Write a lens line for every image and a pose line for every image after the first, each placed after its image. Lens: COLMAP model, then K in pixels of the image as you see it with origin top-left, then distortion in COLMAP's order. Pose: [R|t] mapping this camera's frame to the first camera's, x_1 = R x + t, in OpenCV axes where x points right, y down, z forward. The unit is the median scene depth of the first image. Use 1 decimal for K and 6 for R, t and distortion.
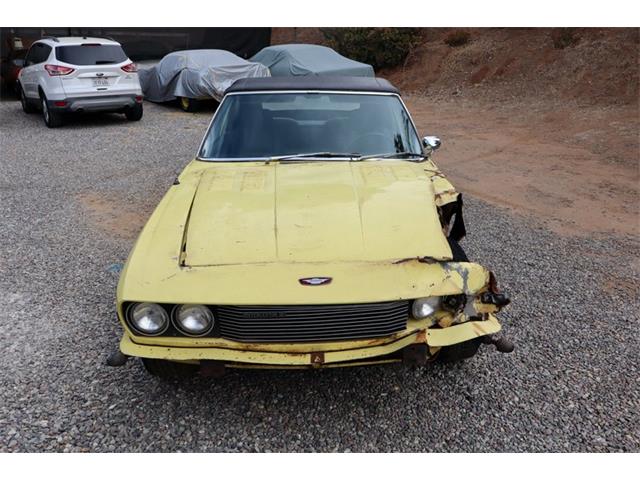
lens RADIAL K [[531.0, 0, 321.6], [0, 531.0, 240.3], [0, 0, 1]] dist [-0.007649, 0.011478]
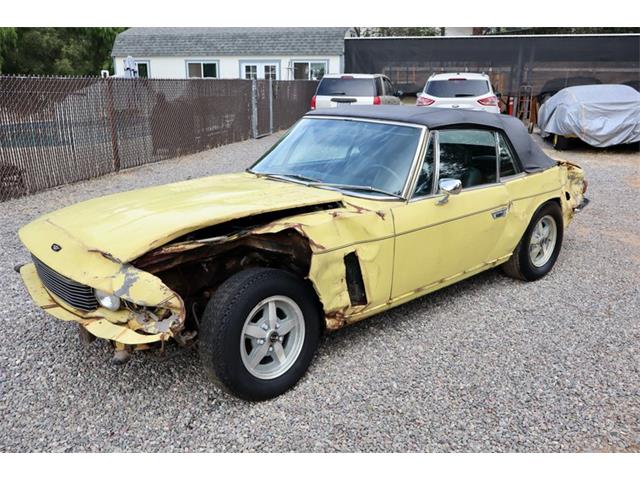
lens RADIAL K [[531.0, 0, 319.4], [0, 531.0, 241.6], [0, 0, 1]] dist [-0.007649, 0.011478]
pose [[0.629893, 0.217381, -0.745641, 0.839003], [-0.263009, 0.963014, 0.058572, -0.112828], [0.730795, 0.159216, 0.663769, 0.370795]]
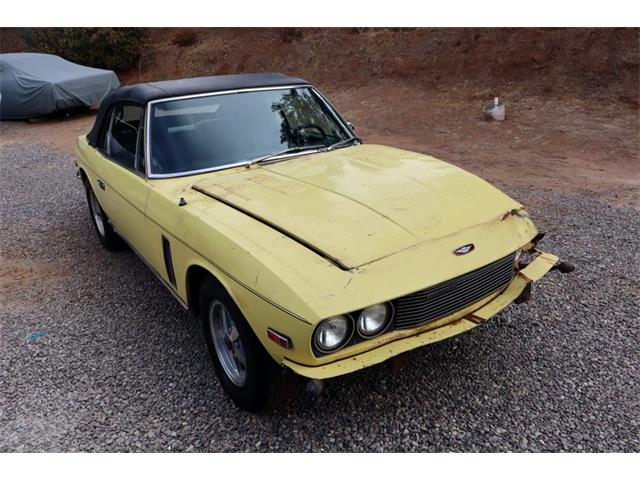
lens RADIAL K [[531.0, 0, 319.0], [0, 531.0, 239.5], [0, 0, 1]] dist [-0.007649, 0.011478]
pose [[0.847504, -0.226758, 0.479915, -0.475814], [0.228568, 0.971939, 0.055598, -0.043608], [-0.479055, 0.062573, 0.875552, 0.119145]]
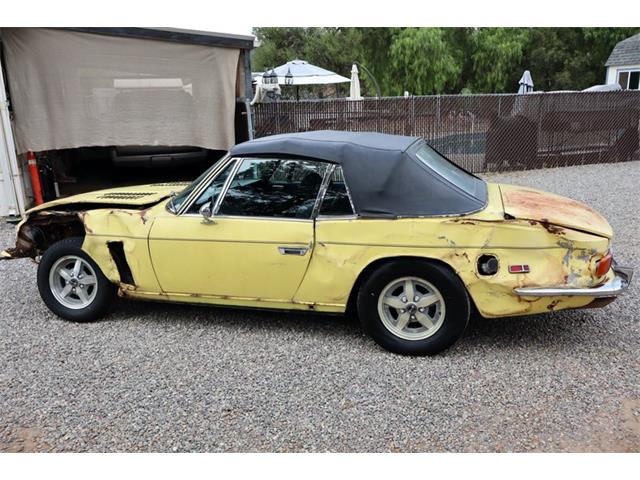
lens RADIAL K [[531.0, 0, 323.3], [0, 531.0, 242.2], [0, 0, 1]] dist [-0.007649, 0.011478]
pose [[-0.296425, 0.248817, -0.922075, 1.169499], [-0.298759, 0.892855, 0.336976, -0.581077], [0.907125, 0.375366, -0.190328, 1.603557]]
